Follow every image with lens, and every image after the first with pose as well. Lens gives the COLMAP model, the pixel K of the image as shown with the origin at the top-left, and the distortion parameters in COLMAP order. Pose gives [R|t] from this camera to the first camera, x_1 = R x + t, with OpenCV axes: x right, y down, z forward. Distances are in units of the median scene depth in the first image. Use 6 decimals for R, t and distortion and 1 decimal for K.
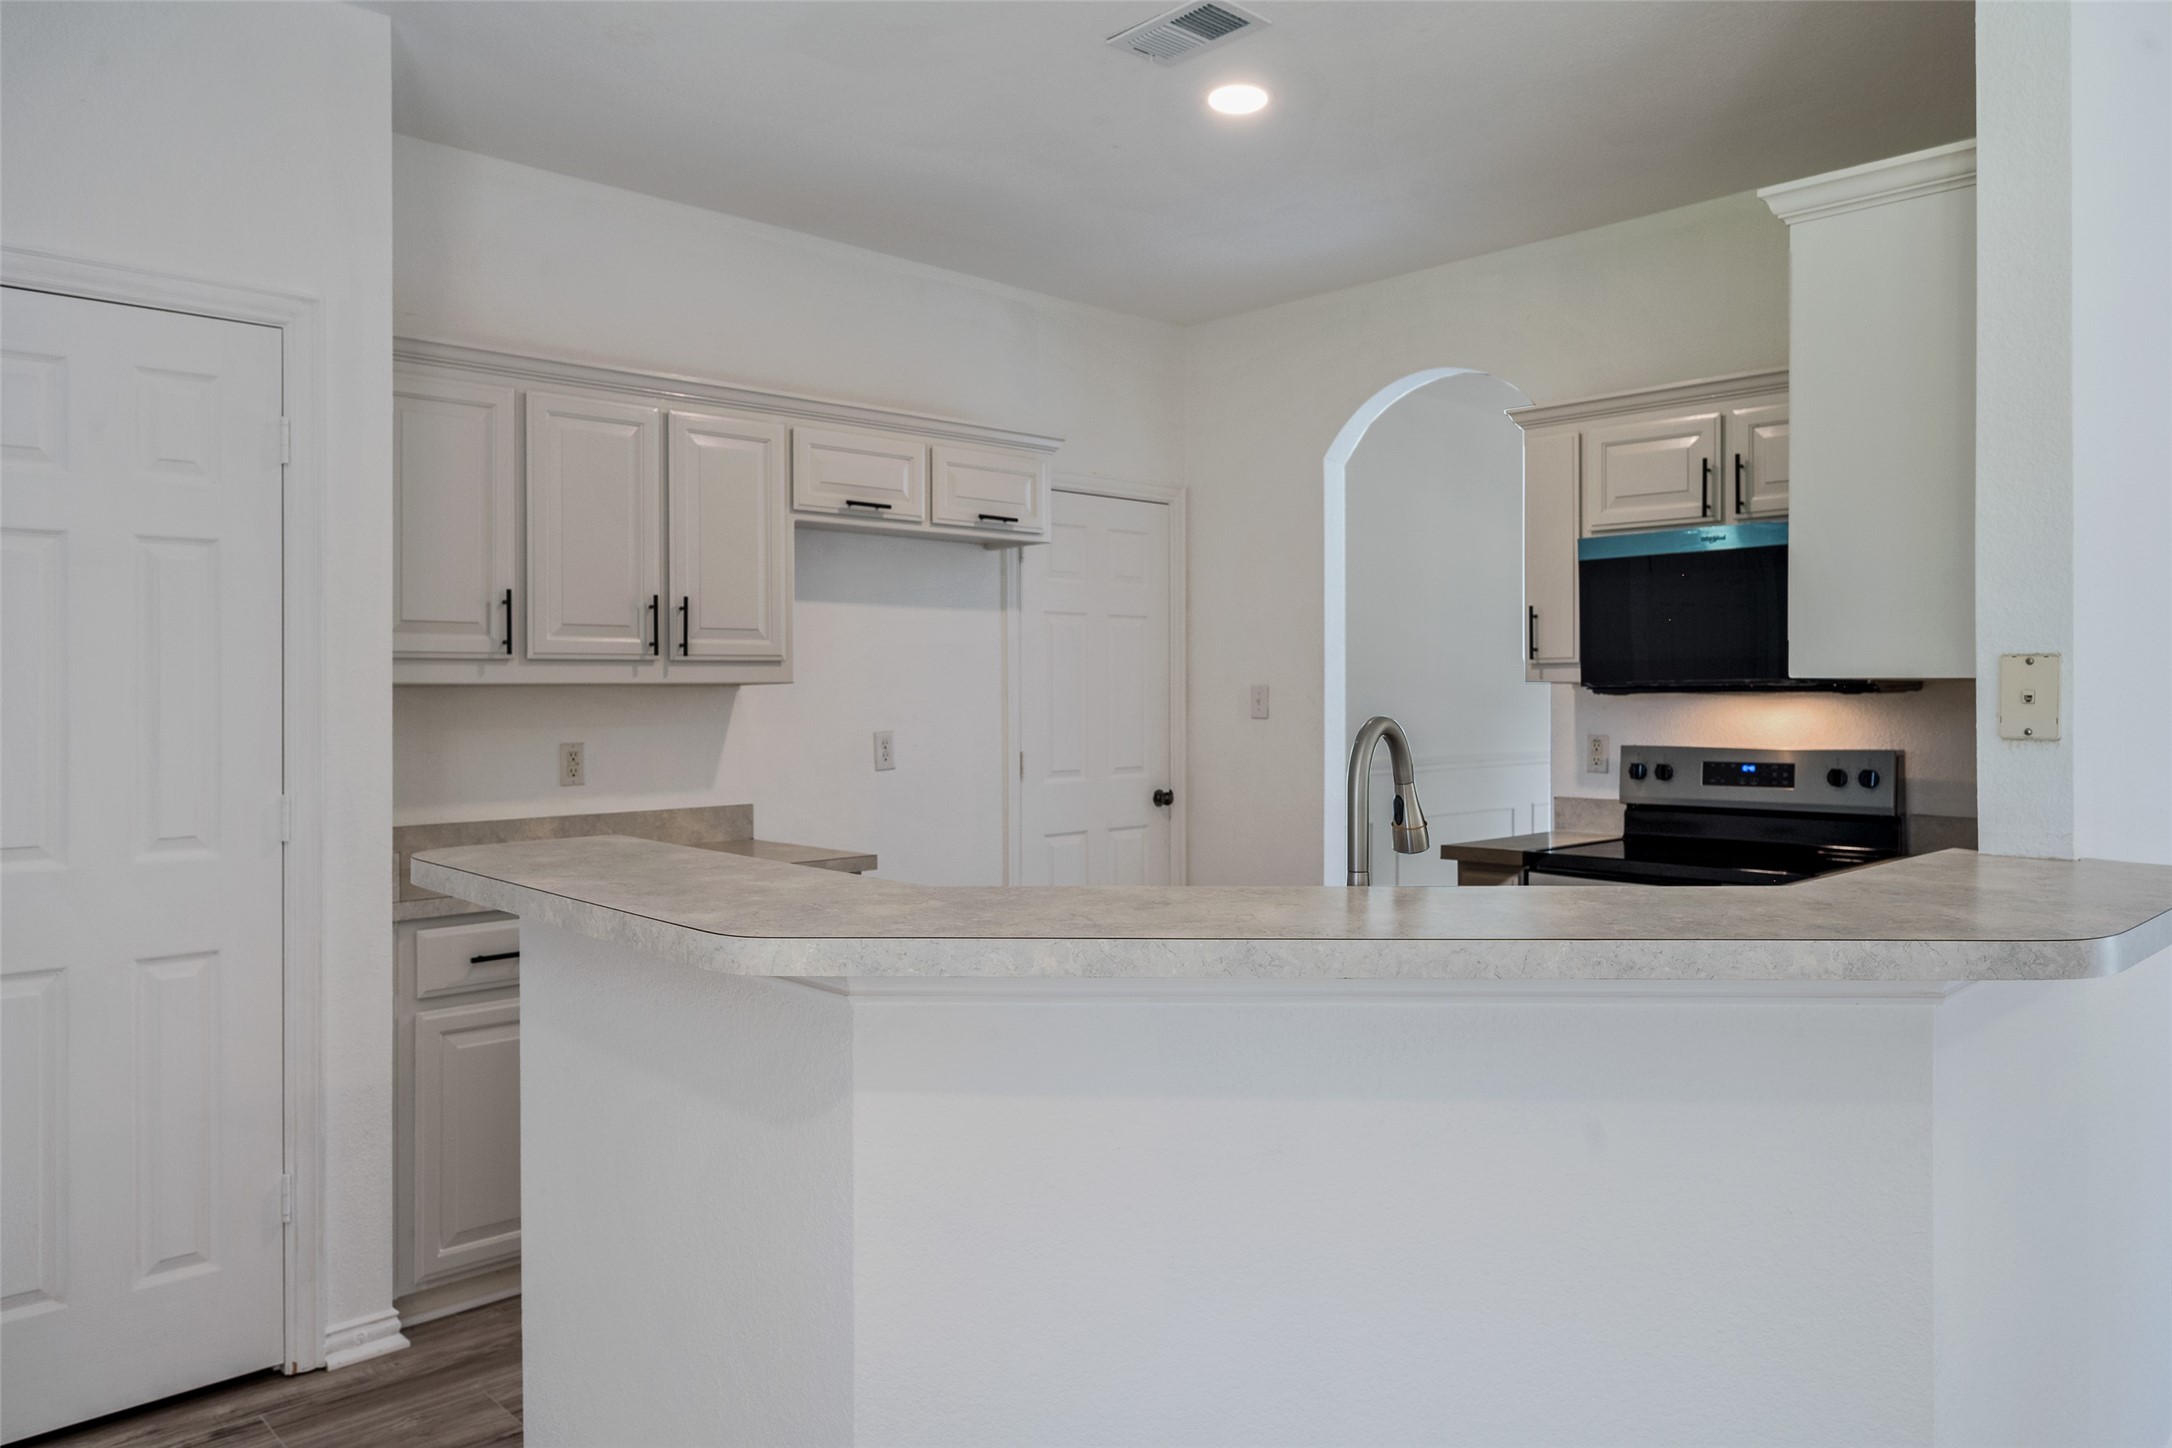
lens RADIAL K [[1436.5, 0, 1101.0], [0, 1436.5, 708.1], [0, 0, 1]] dist [-0.013488, -0.002479]
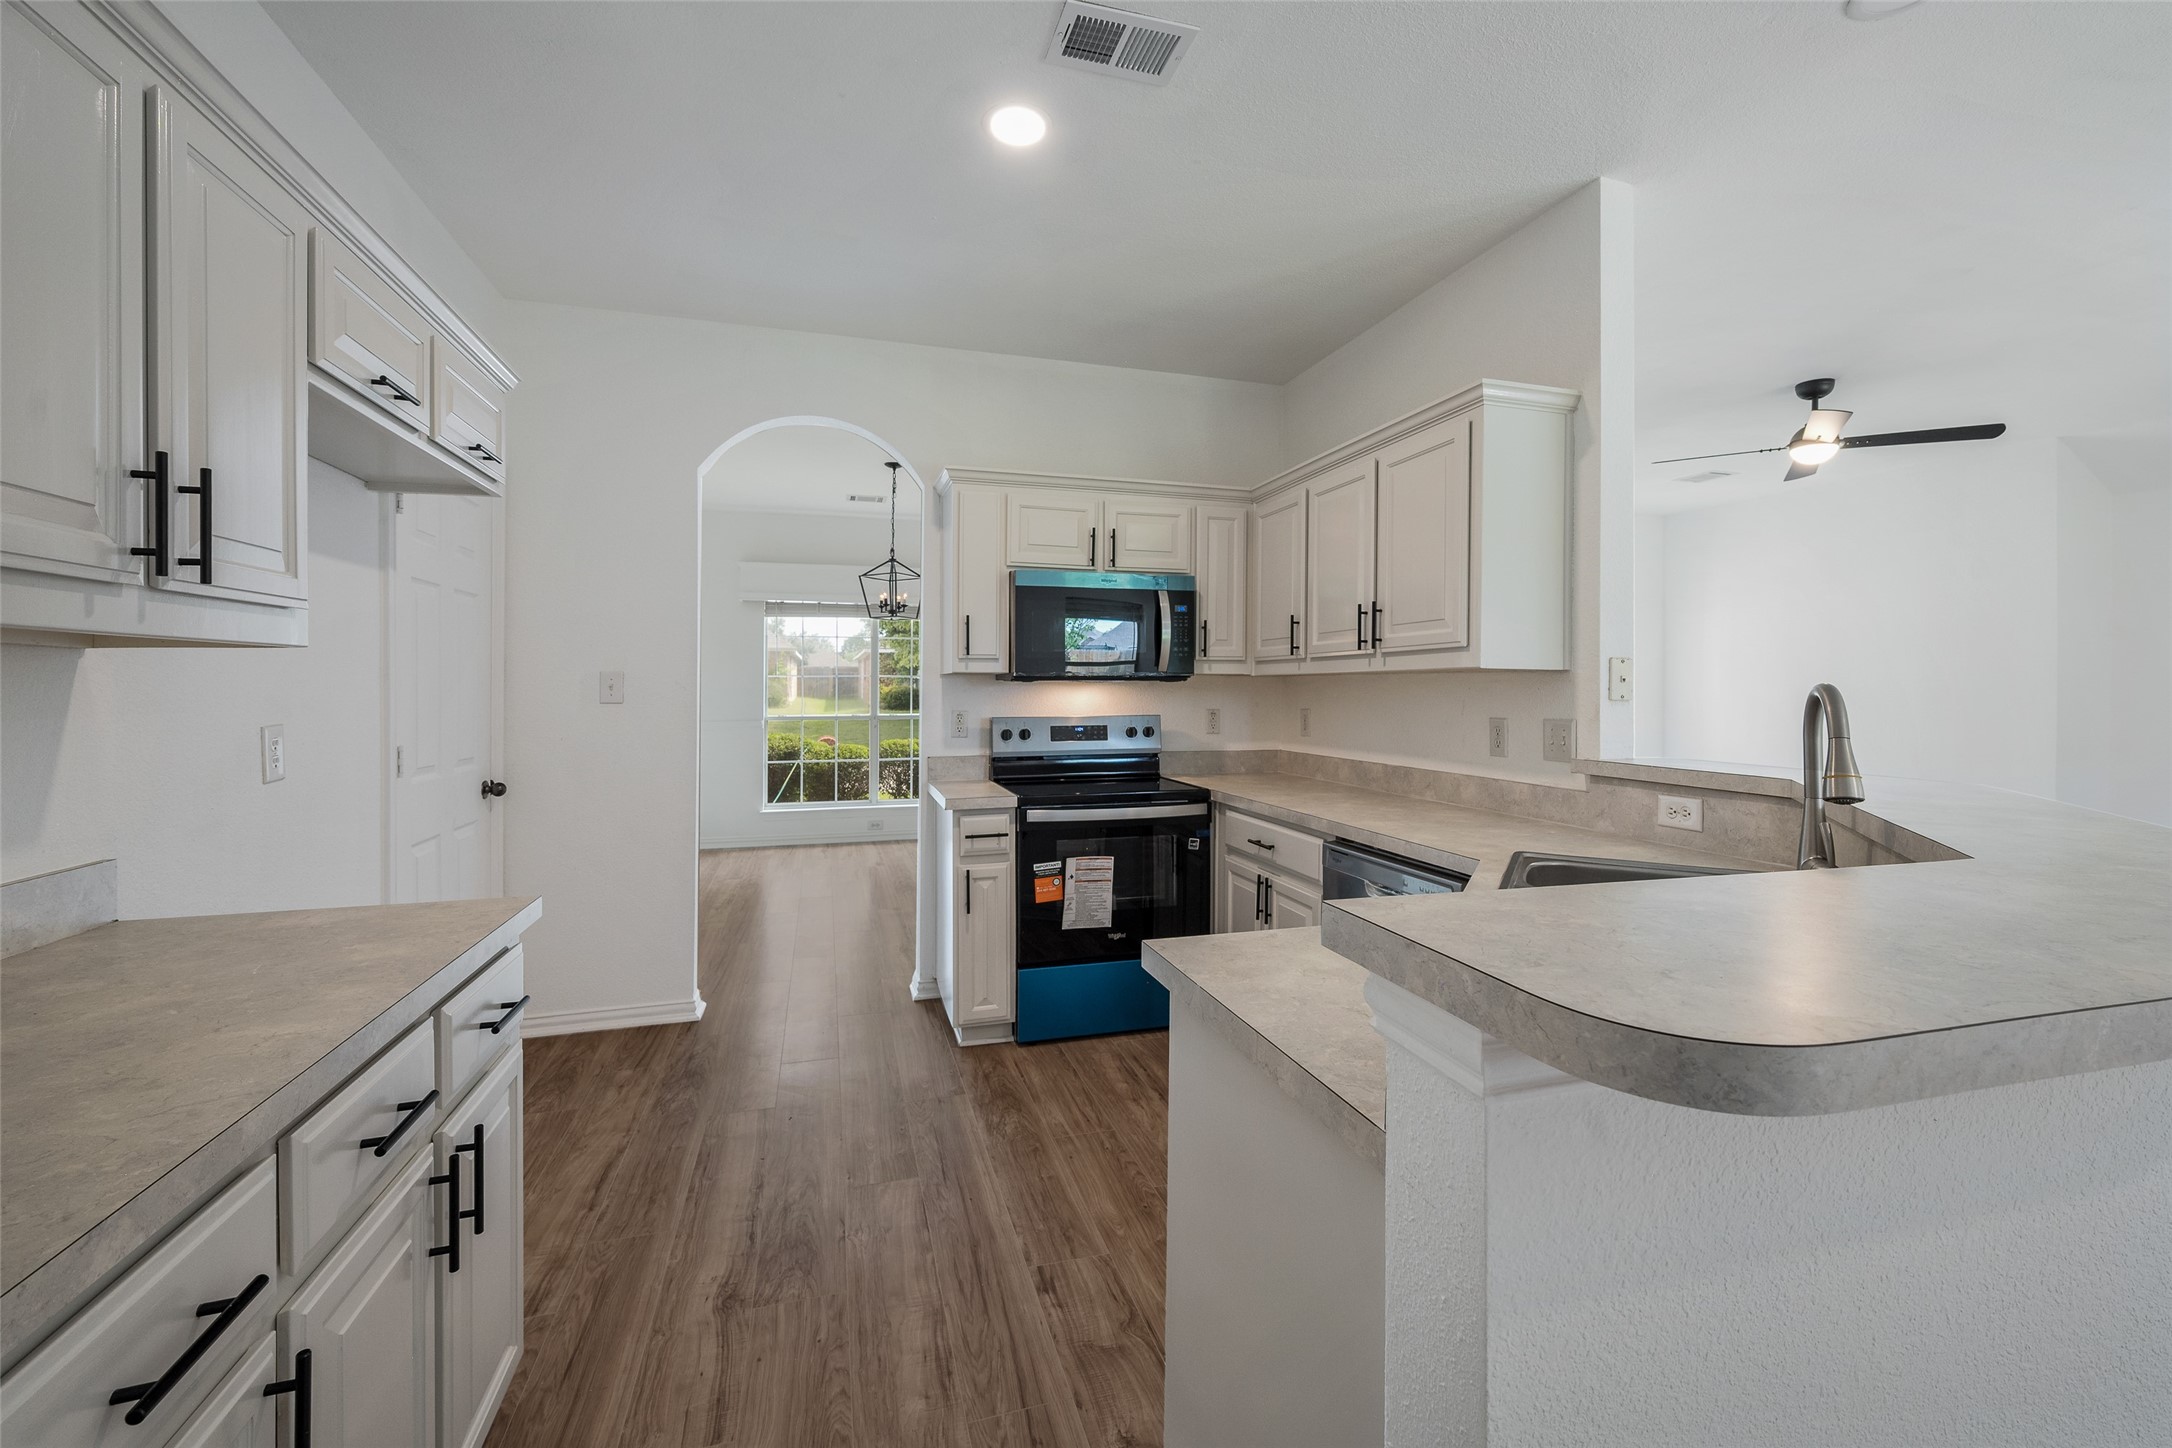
lens RADIAL K [[865.5, 0, 1092.6], [0, 865.5, 694.1], [0, 0, 1]] dist [-0.005565, 0.001249]
pose [[0.472890, -0.002481, 0.881118, -0.380258], [0.006318, 0.999980, -0.000575, 0.004376], [-0.881099, 0.005839, 0.472897, 0.538830]]
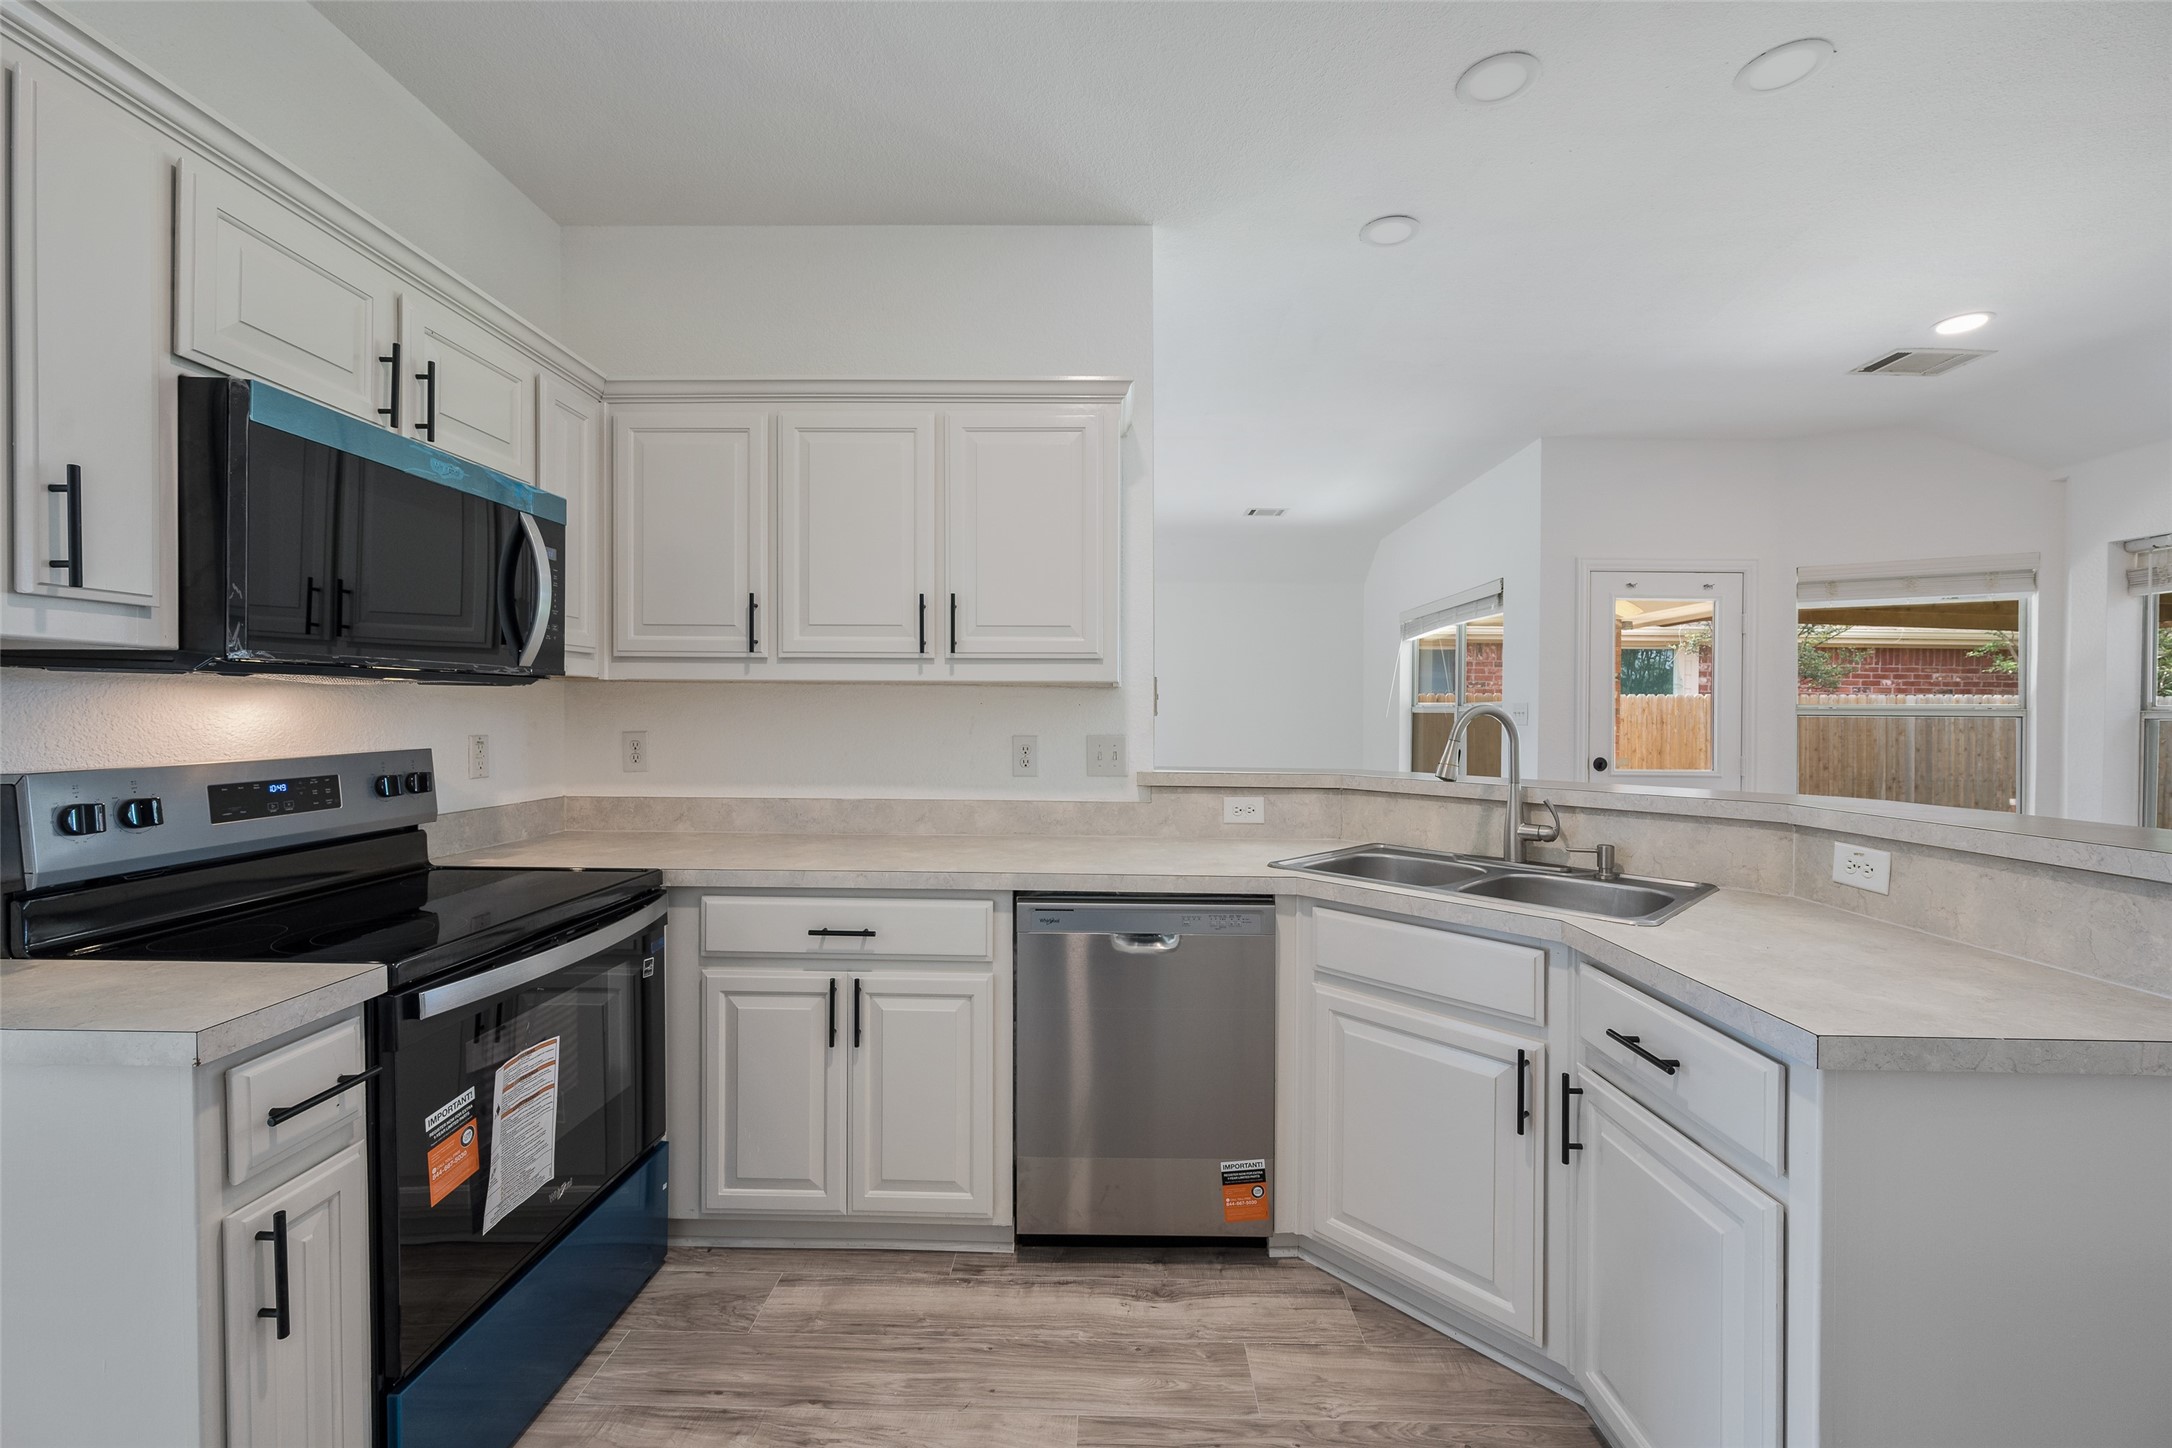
lens RADIAL K [[865.5, 0, 1069.4], [0, 865.5, 725.5], [0, 0, 1]] dist [-0.005565, 0.001249]
pose [[-0.680357, -0.014930, 0.732729, -0.108853], [0.001332, 0.999766, 0.021608, 0.003564], [-0.732880, 0.015677, -0.680177, 1.007082]]
